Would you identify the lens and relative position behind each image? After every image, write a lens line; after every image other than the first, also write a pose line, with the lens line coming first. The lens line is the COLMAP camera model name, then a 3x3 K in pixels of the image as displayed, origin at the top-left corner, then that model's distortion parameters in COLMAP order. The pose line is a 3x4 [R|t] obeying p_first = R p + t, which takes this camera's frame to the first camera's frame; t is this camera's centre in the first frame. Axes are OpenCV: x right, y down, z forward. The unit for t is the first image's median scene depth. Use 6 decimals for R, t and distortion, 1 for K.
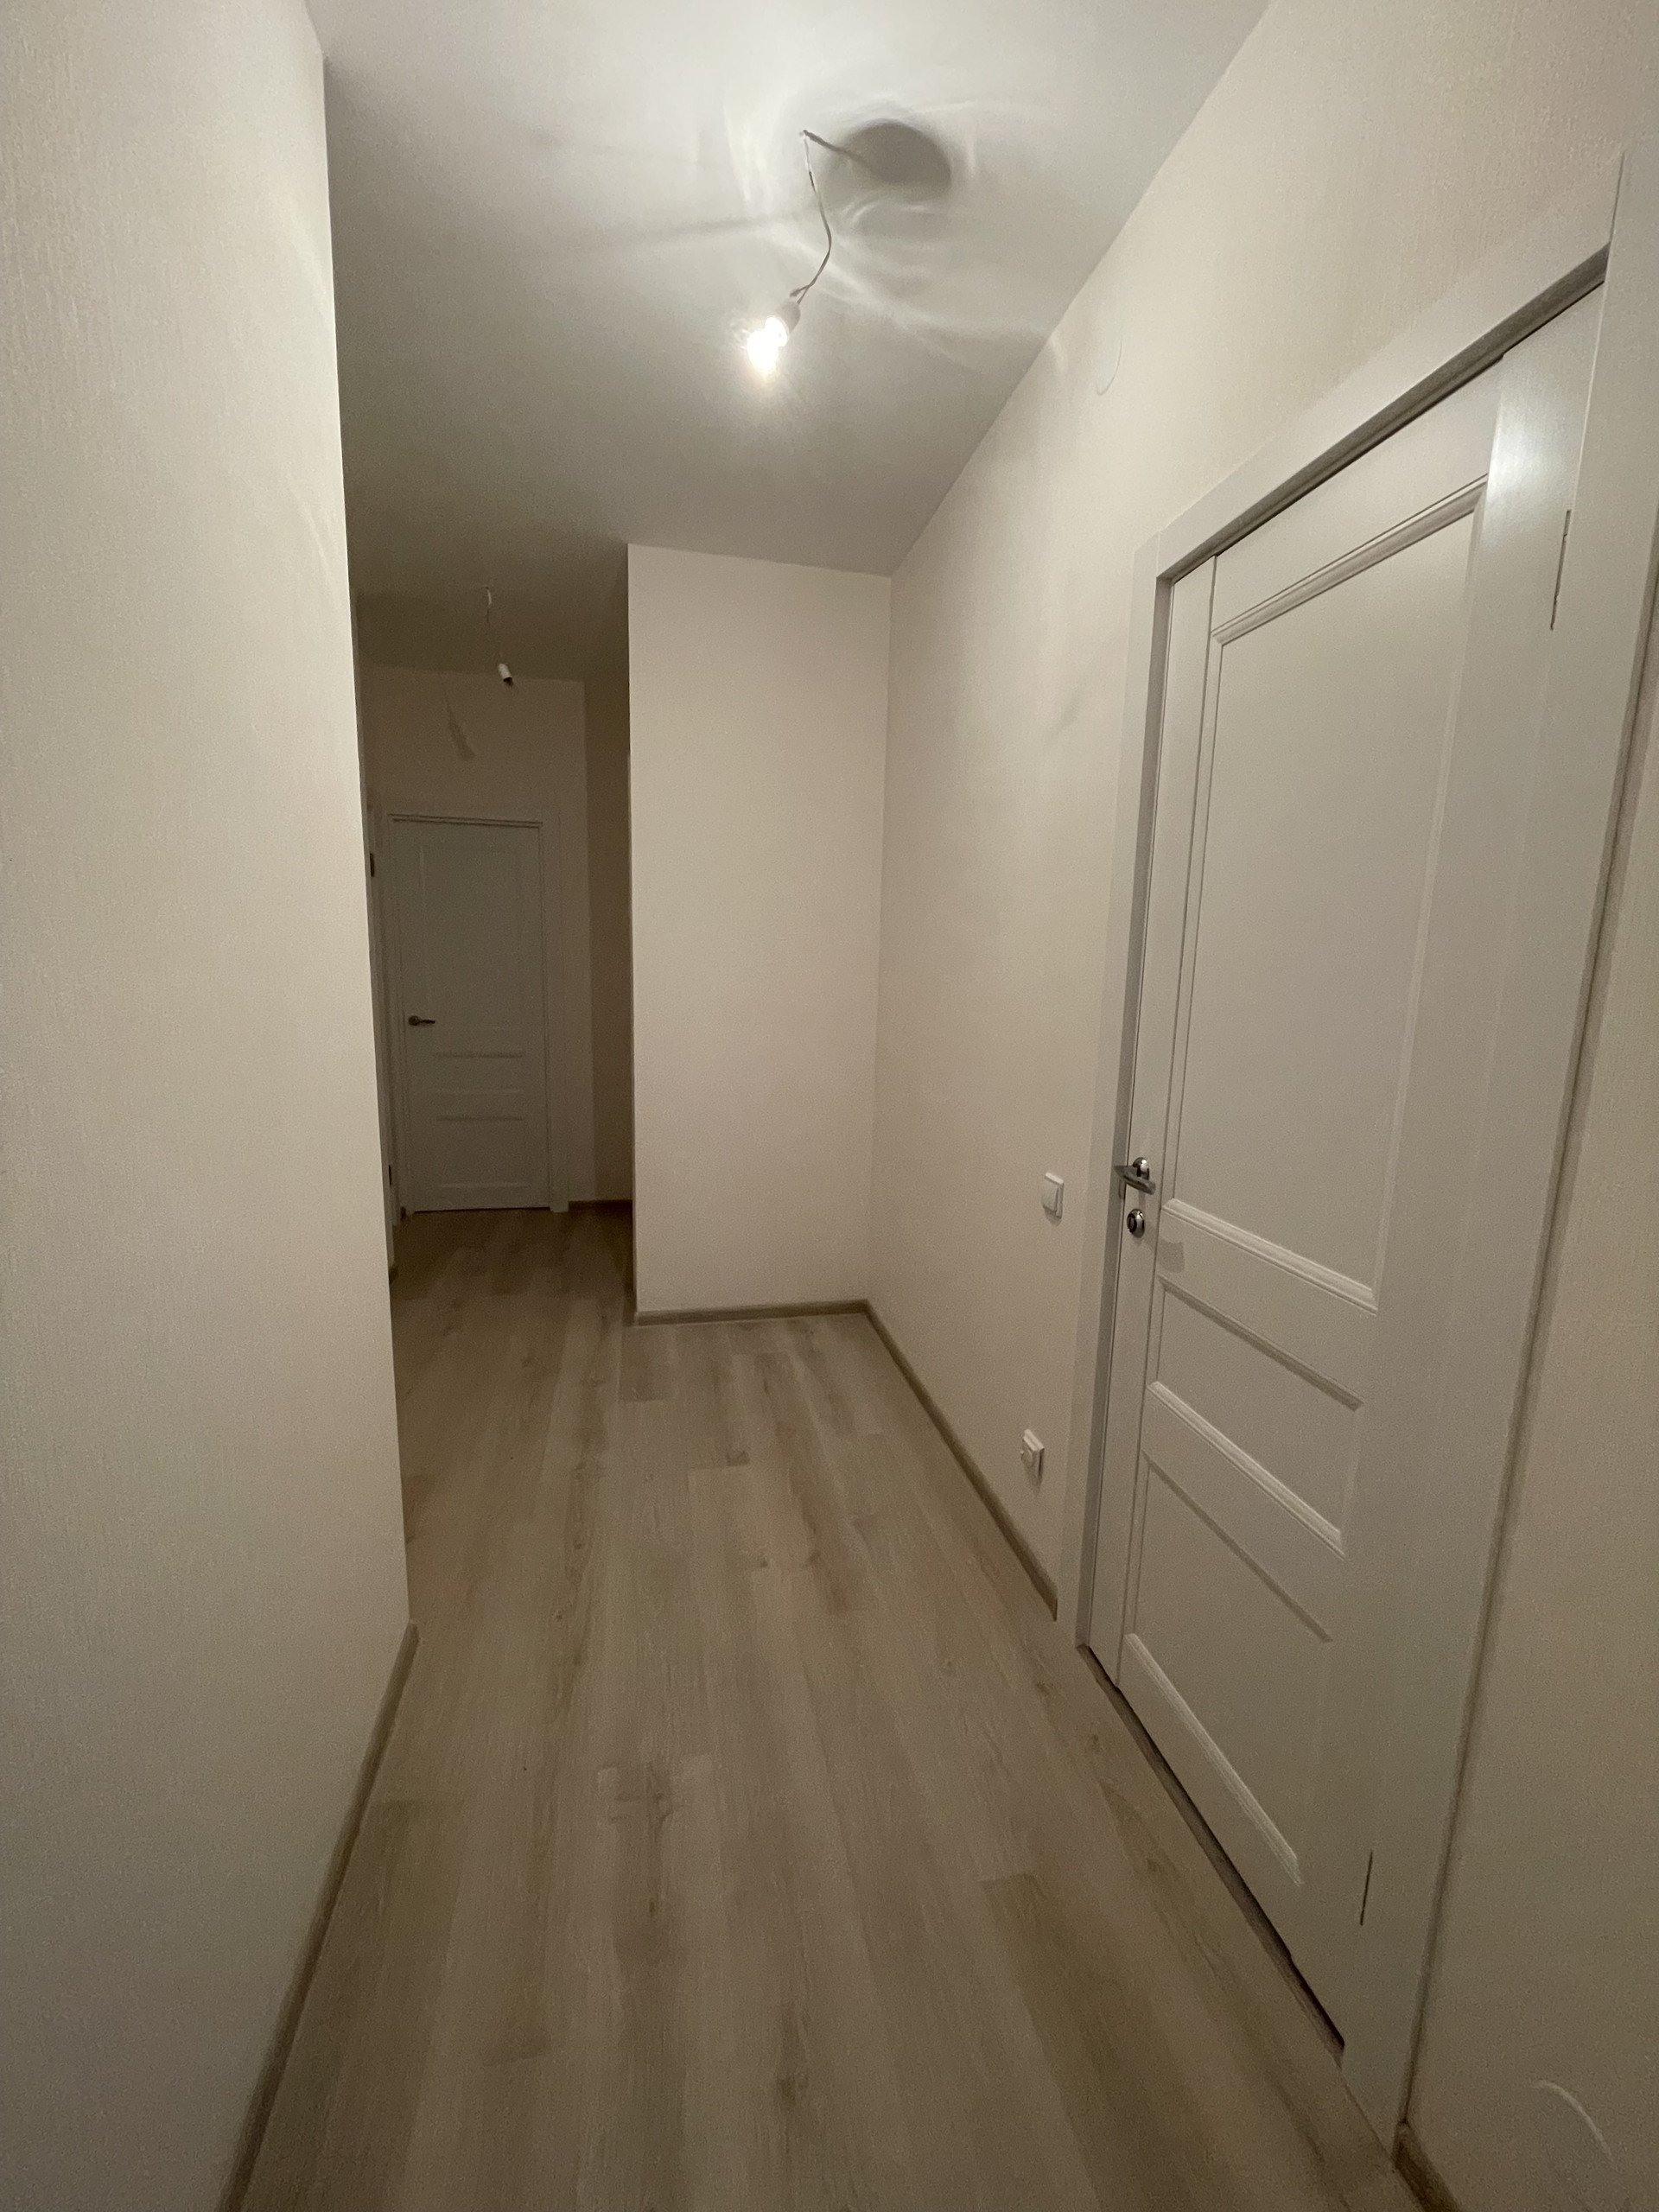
lens RADIAL K [[893.0, 0, 829.5], [0, 893.0, 1106.0], [0, 0, 1]] dist [-0.001880, -0.000135]
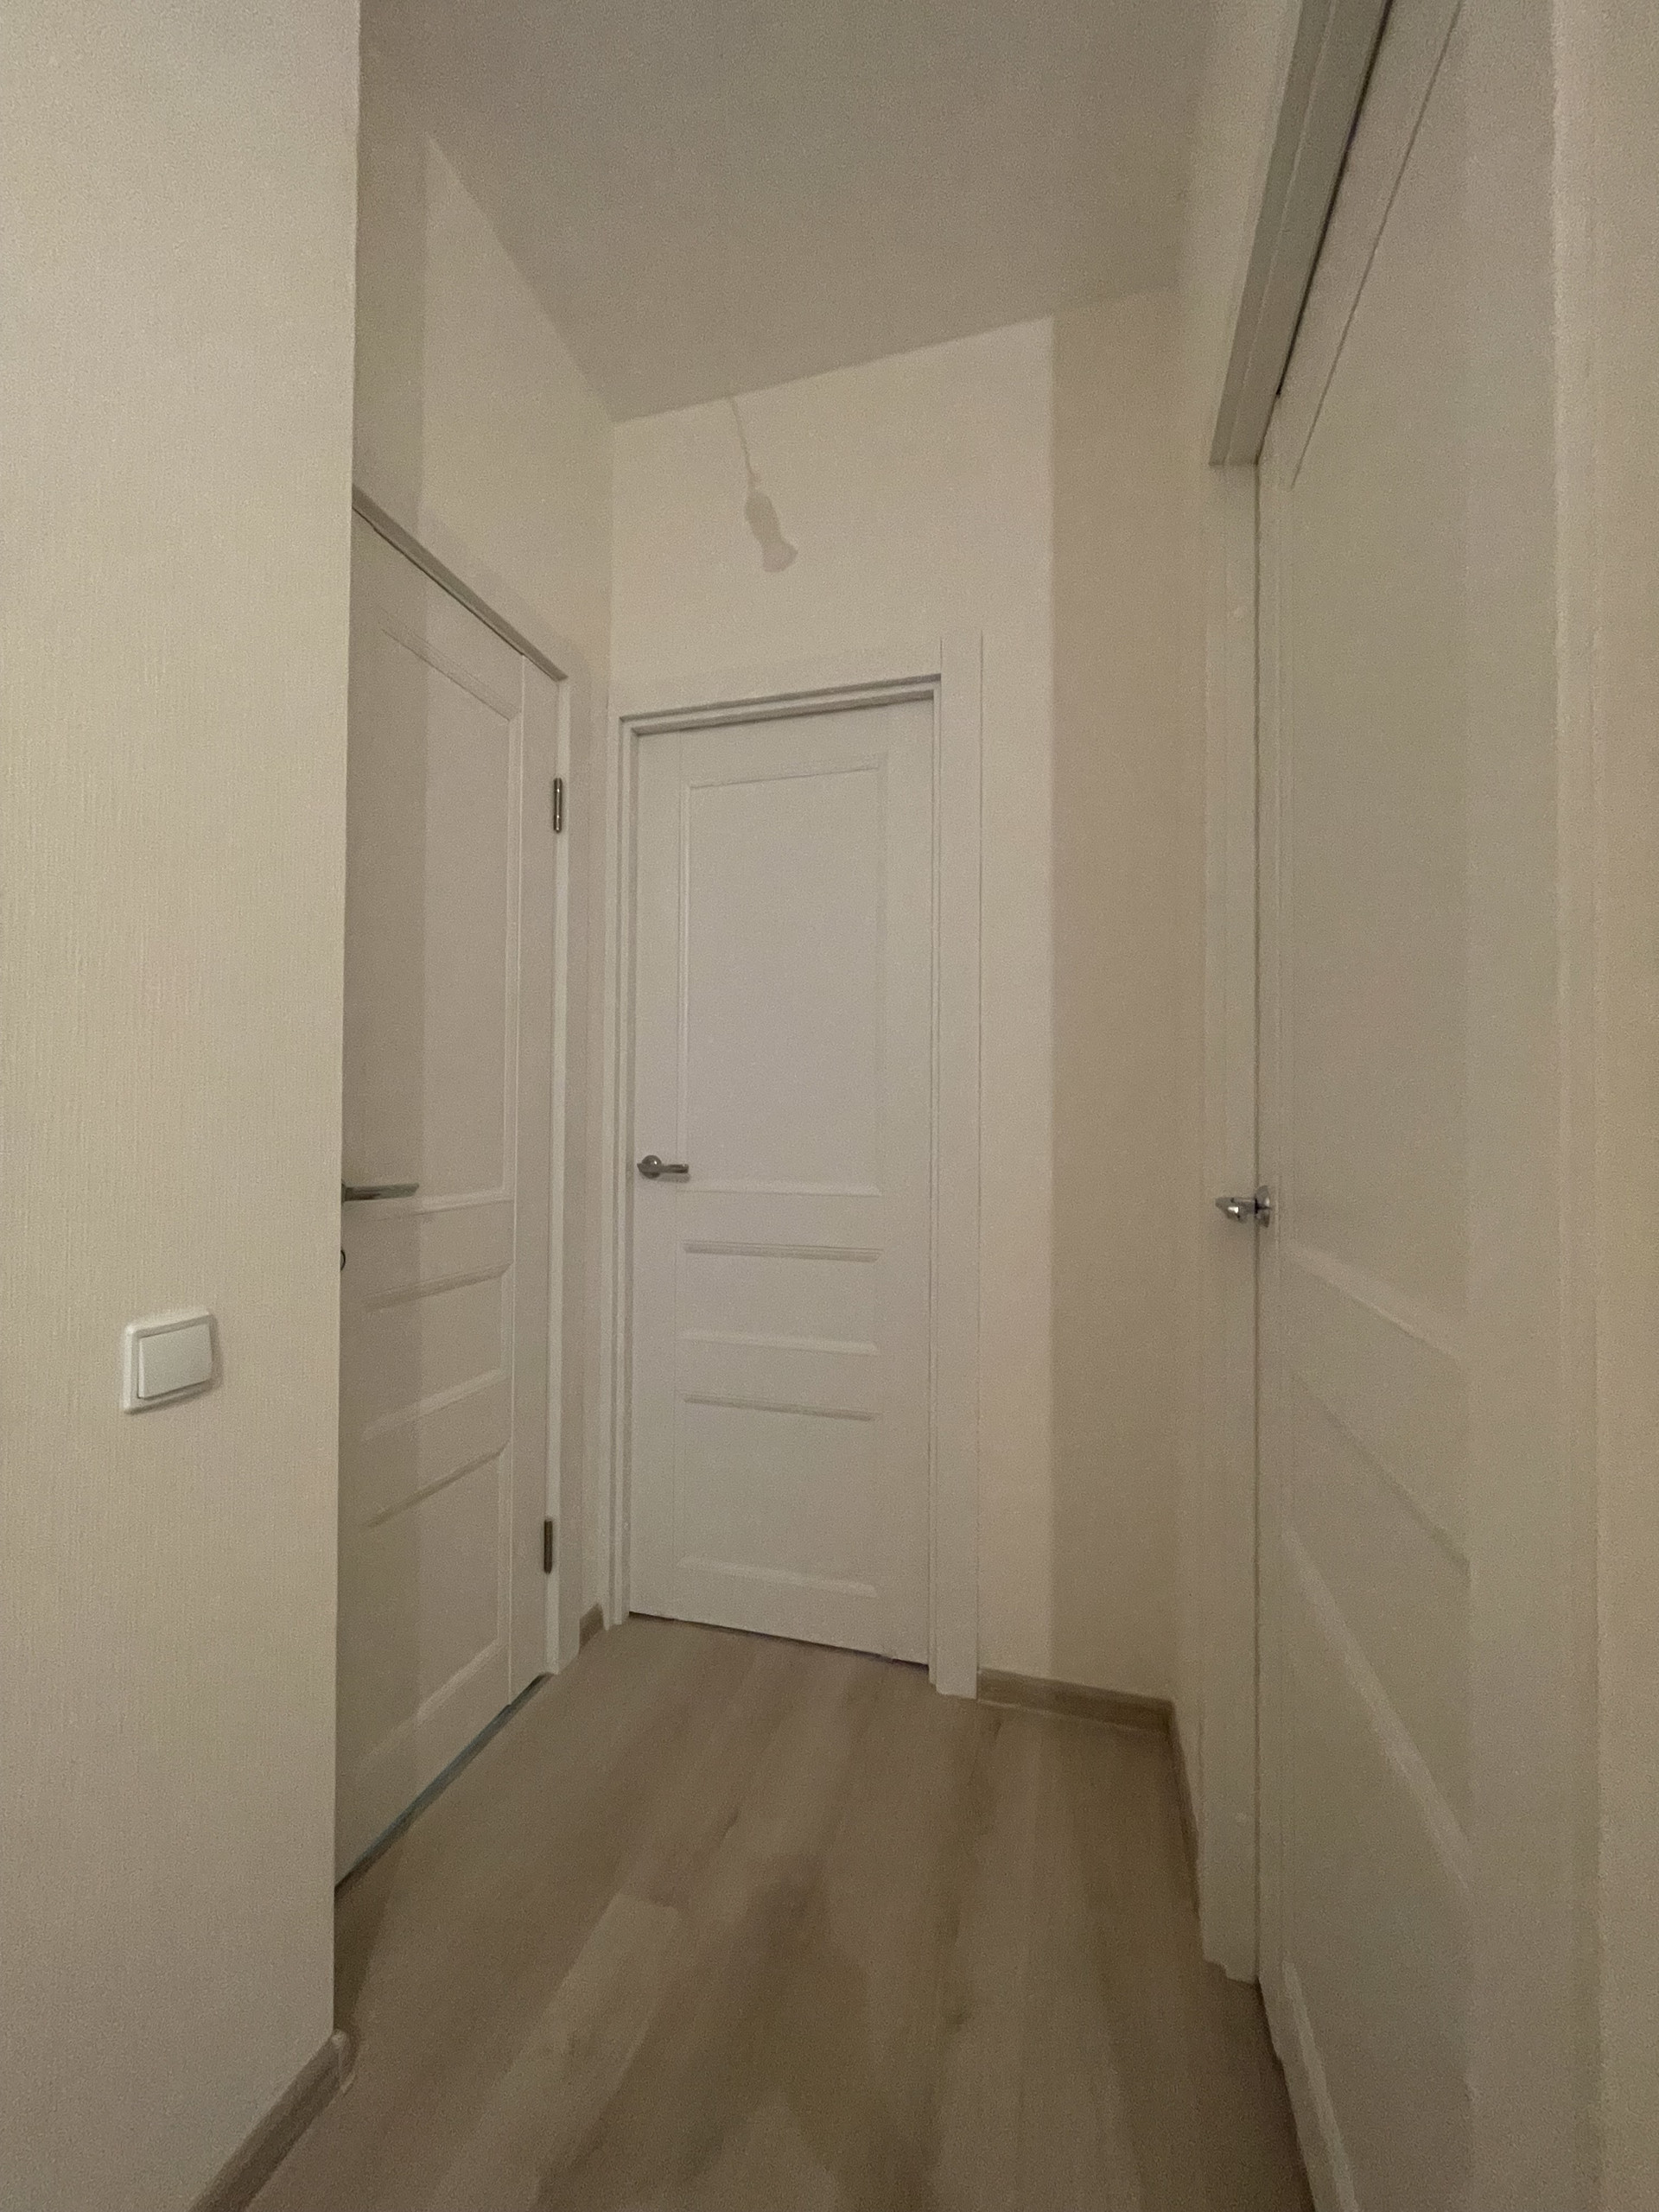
lens RADIAL K [[893.0, 0, 829.5], [0, 893.0, 1106.0], [0, 0, 1]] dist [-0.001880, -0.000135]
pose [[0.891712, -0.025744, -0.451870, -0.194707], [-0.060224, 0.982754, -0.174835, -0.055705], [0.448578, 0.183116, 0.874783, 0.678843]]
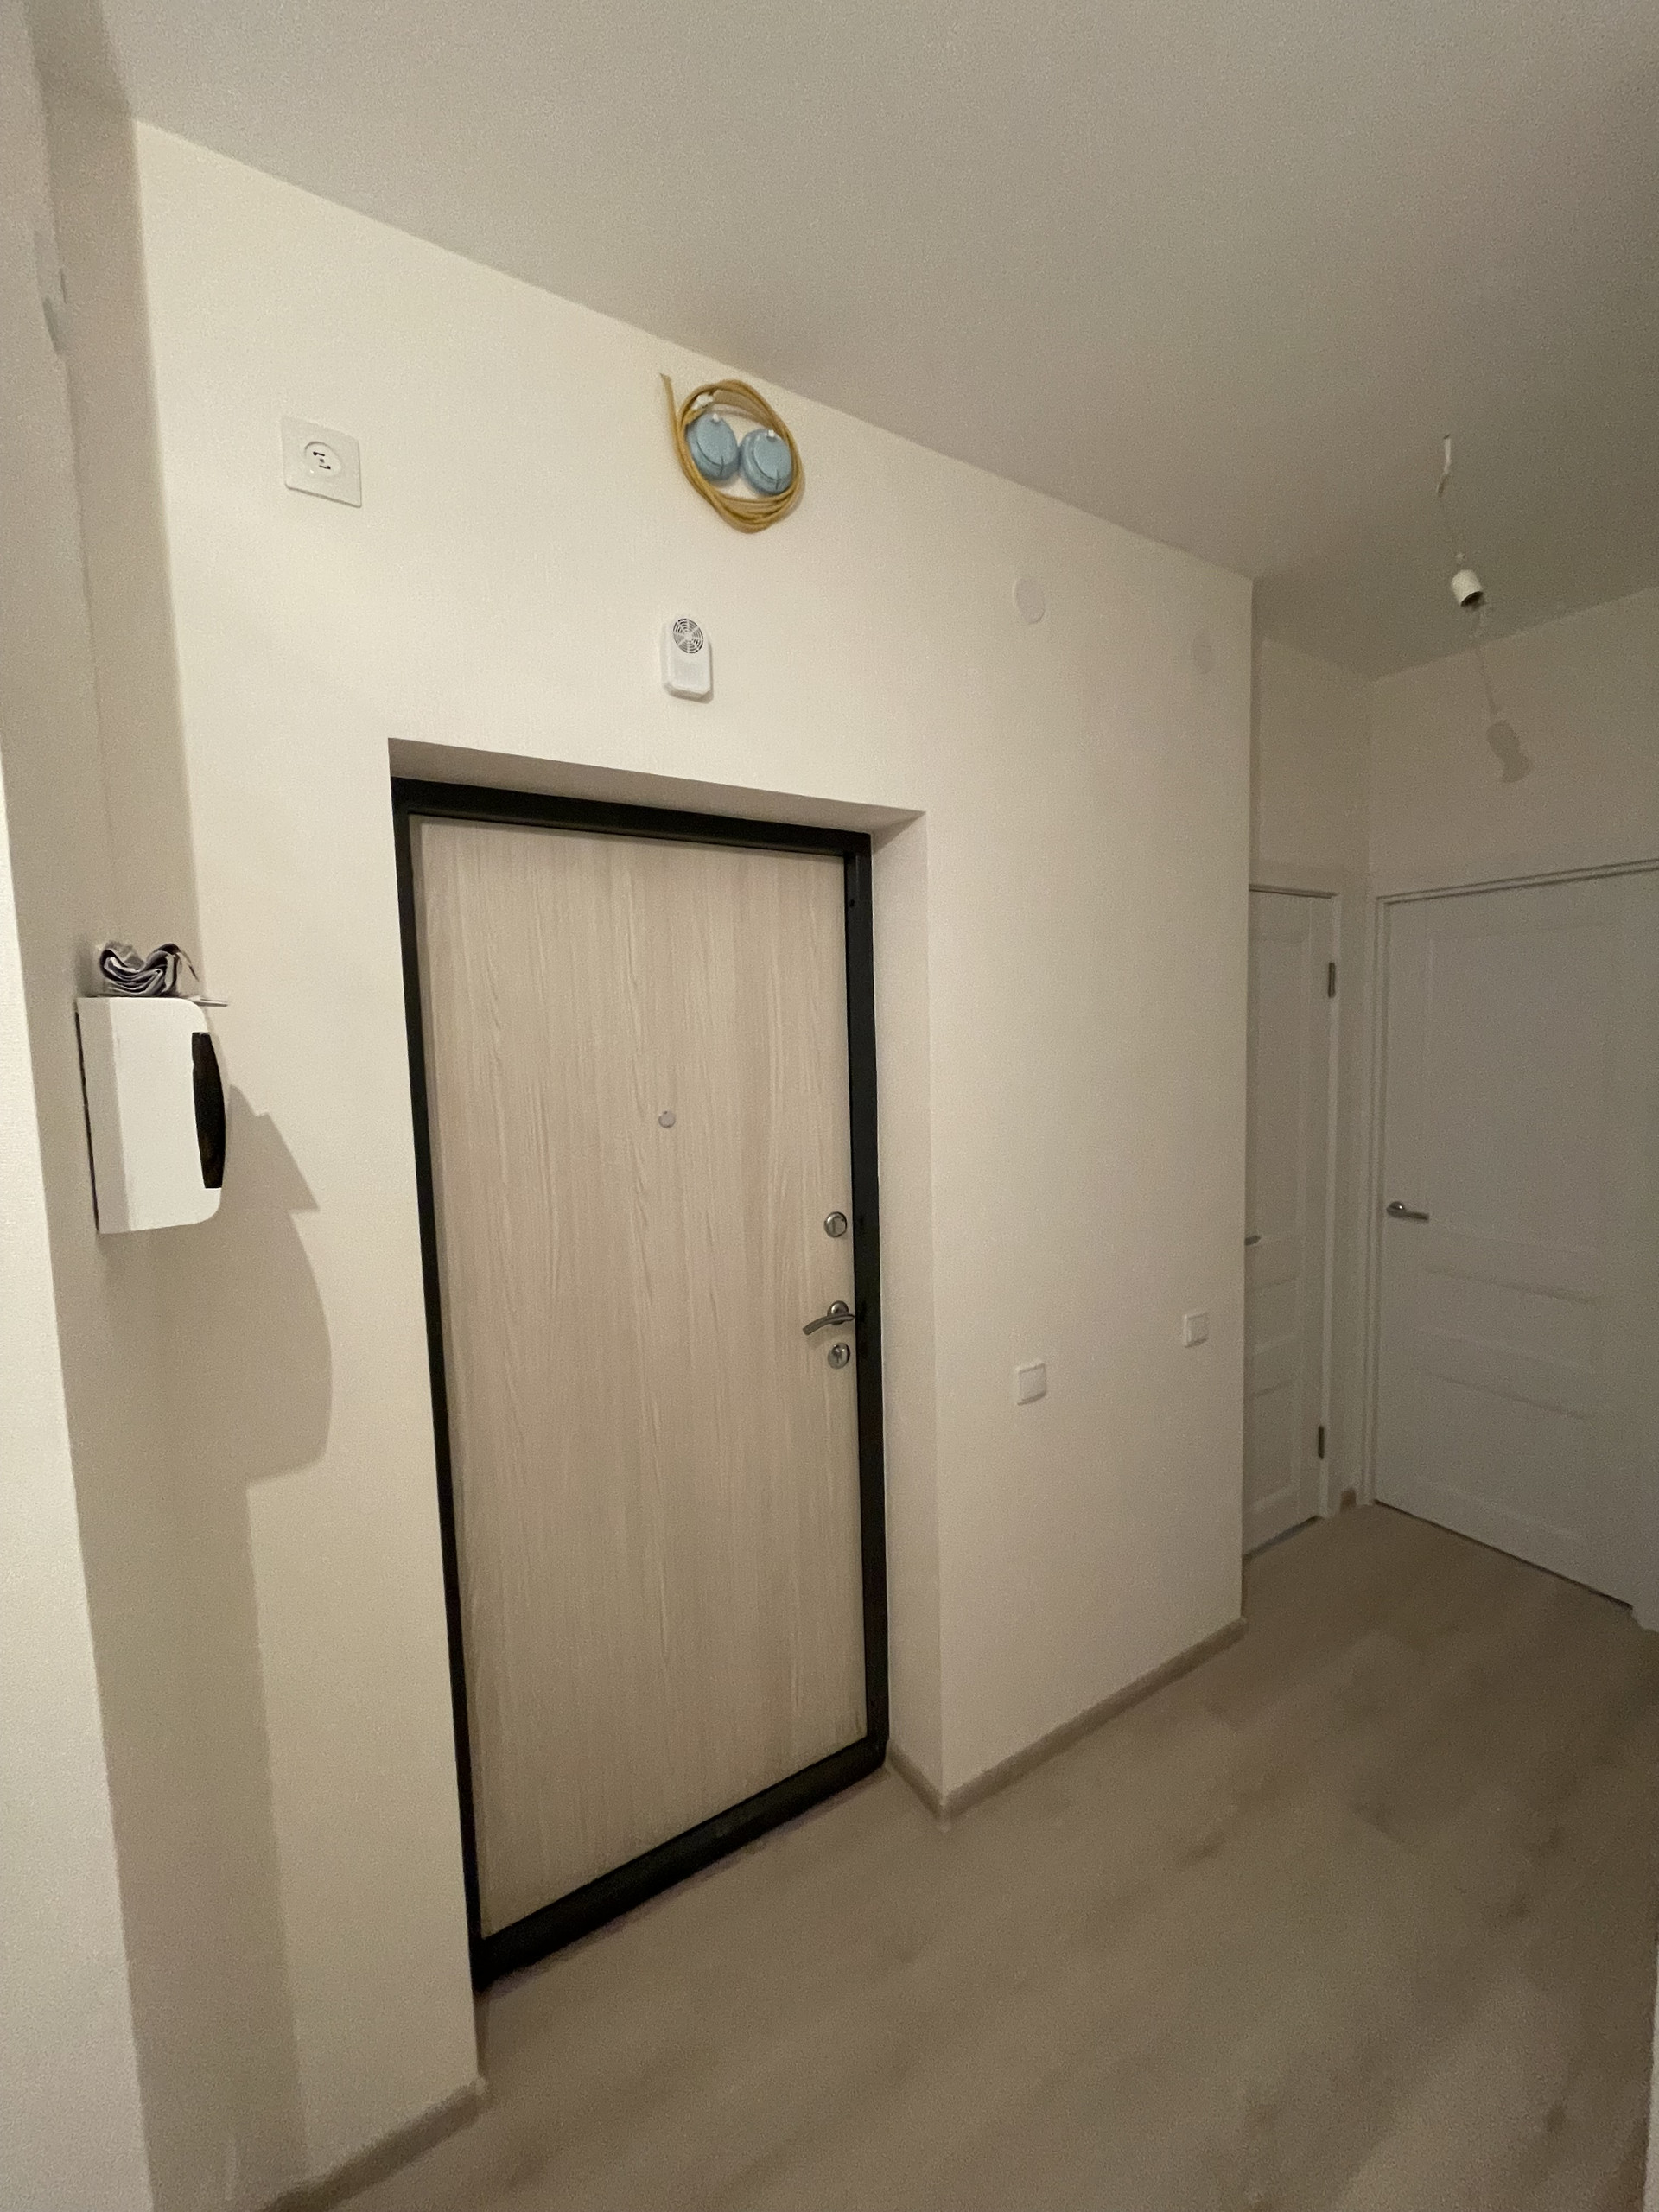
lens RADIAL K [[893.0, 0, 829.5], [0, 893.0, 1106.0], [0, 0, 1]] dist [-0.001880, -0.000135]
pose [[0.354621, 0.045931, -0.933882, -0.019886], [-0.118832, 0.992907, 0.003710, -0.128871], [0.927428, 0.109660, 0.357563, 0.409807]]
